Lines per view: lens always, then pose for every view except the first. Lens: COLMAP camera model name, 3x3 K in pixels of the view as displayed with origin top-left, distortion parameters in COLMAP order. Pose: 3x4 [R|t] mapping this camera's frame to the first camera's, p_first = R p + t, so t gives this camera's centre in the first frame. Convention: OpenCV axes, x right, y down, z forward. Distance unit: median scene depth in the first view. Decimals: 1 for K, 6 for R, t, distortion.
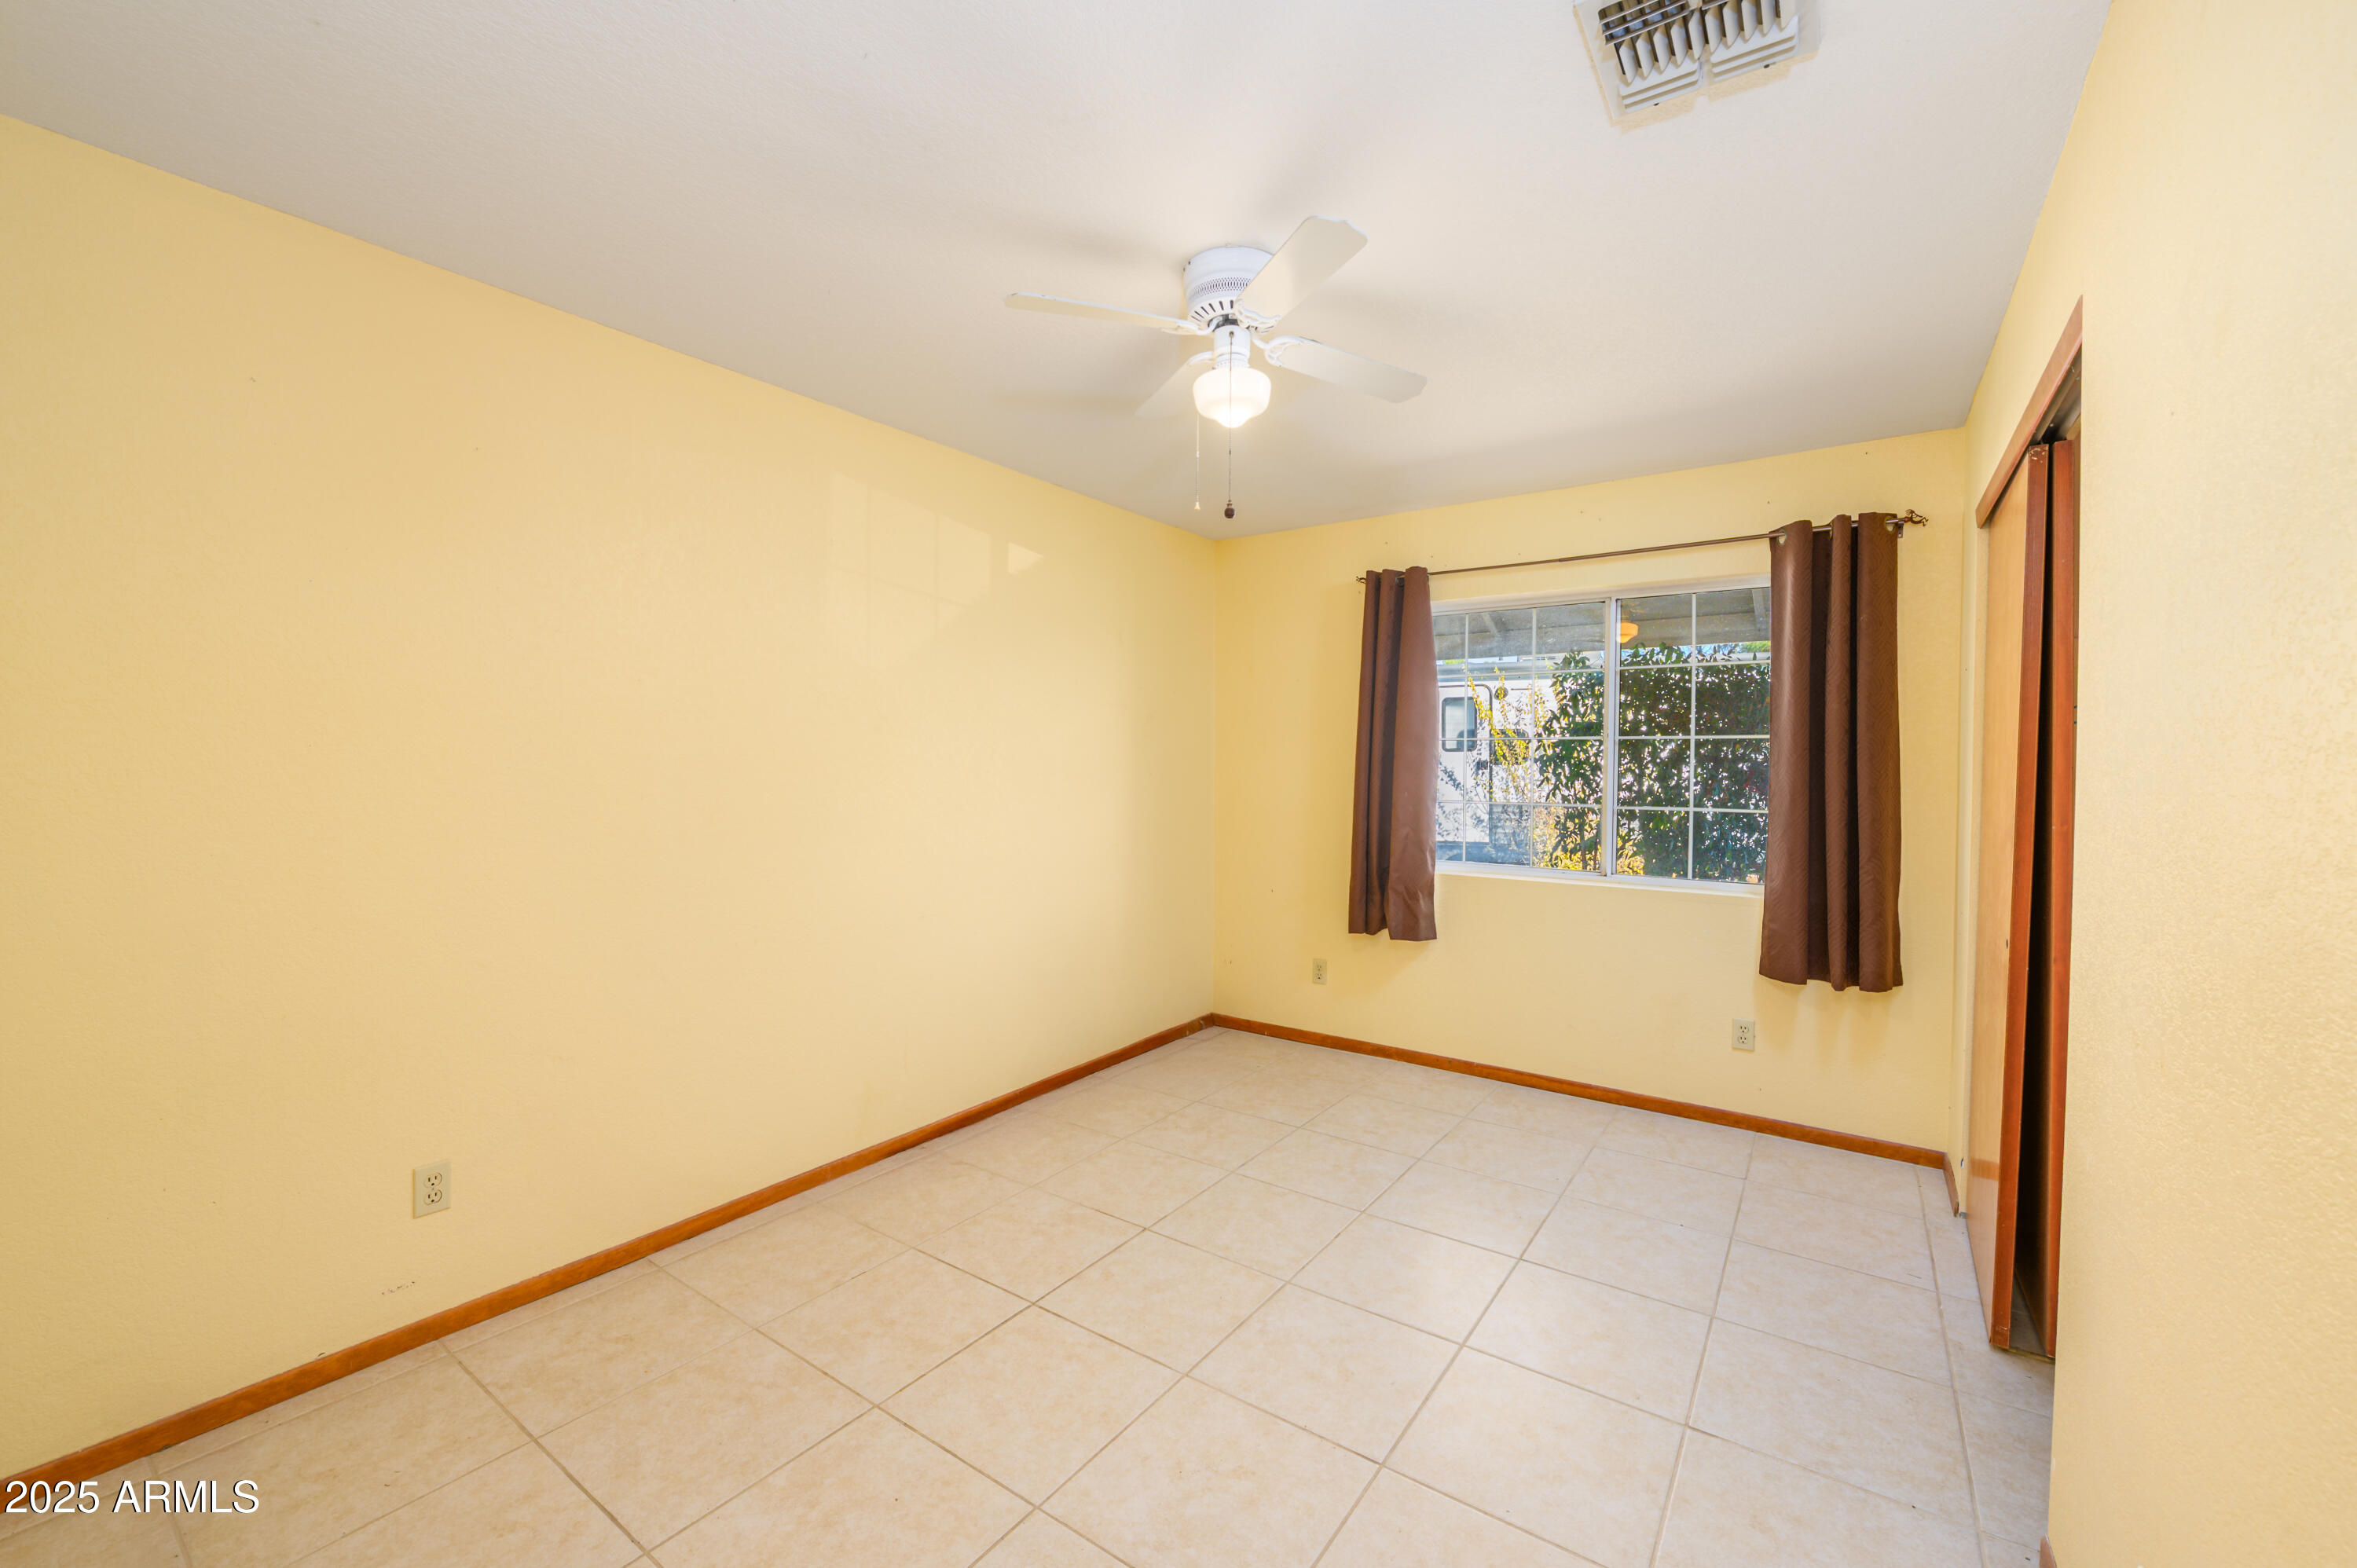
lens RADIAL K [[931.0, 0, 1178.1], [0, 931.0, 777.9], [0, 0, 1]] dist [-0.002476, 0.000128]
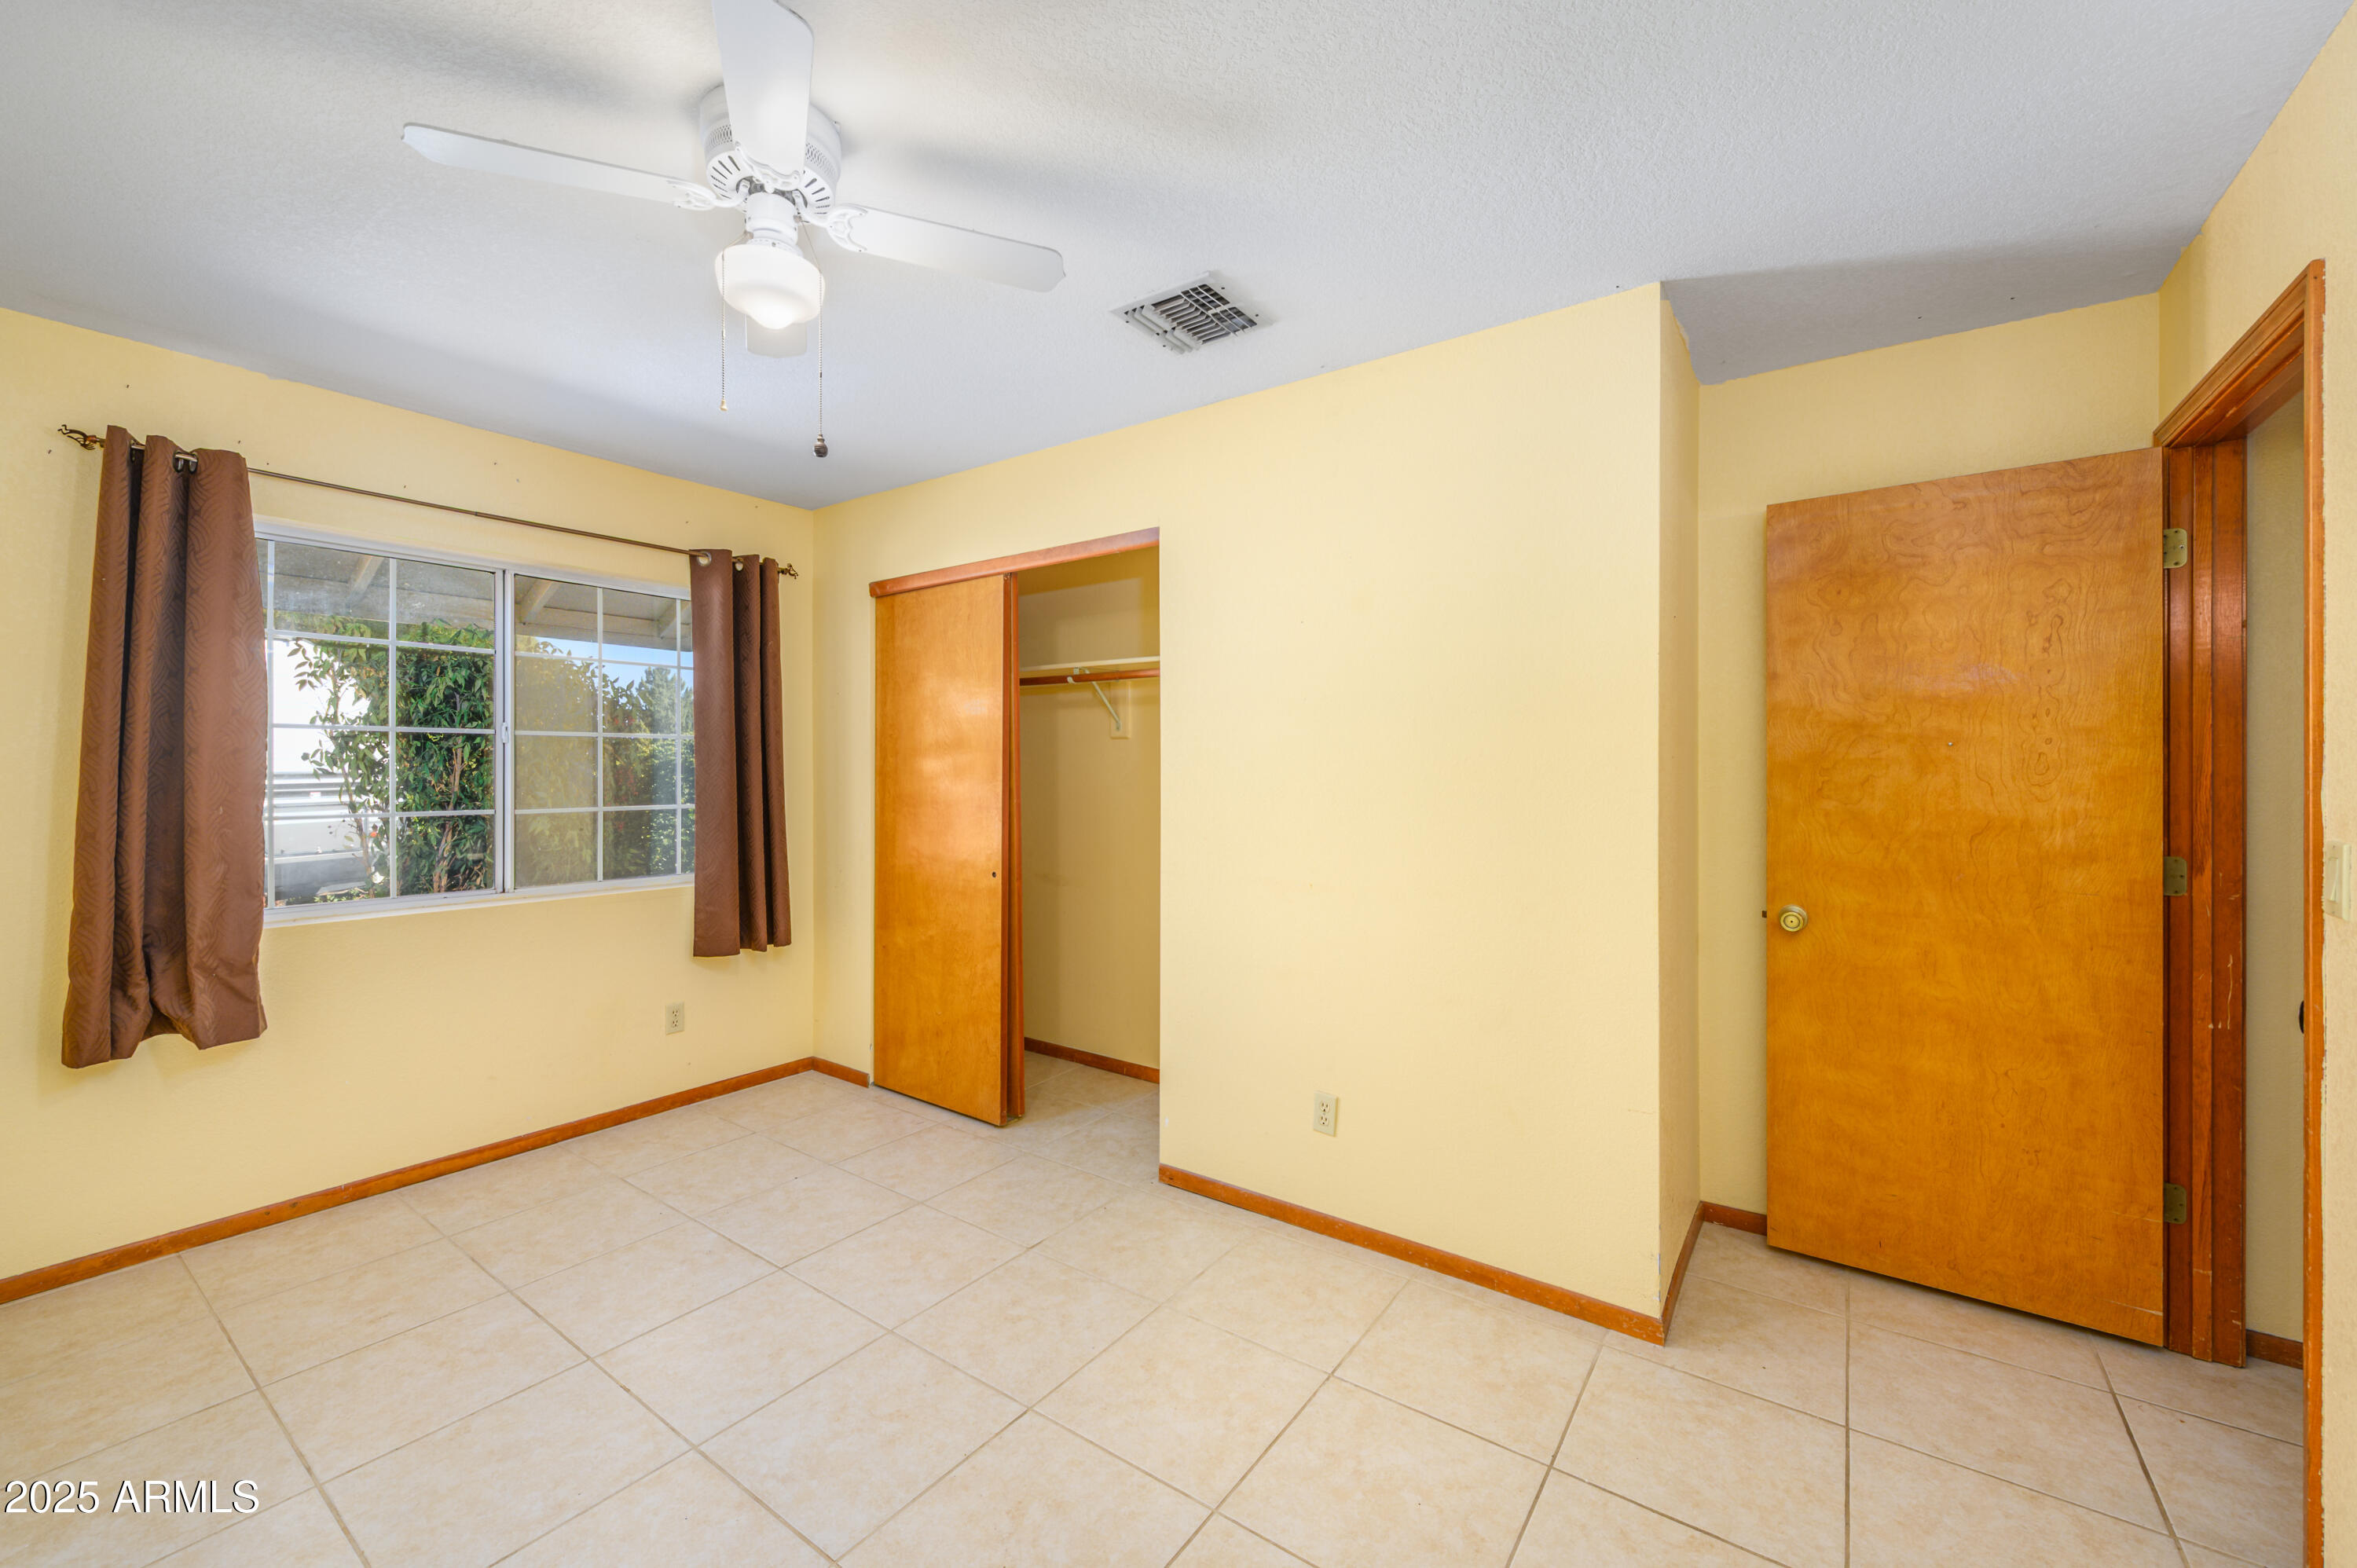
lens RADIAL K [[931.0, 0, 1178.5], [0, 931.0, 768.7], [0, 0, 1]] dist [-0.002476, 0.000128]
pose [[0.008789, -0.007468, 0.999933, -0.449540], [0.014538, 0.999867, 0.007340, -0.007828], [-0.999856, 0.014473, 0.008897, 0.420331]]
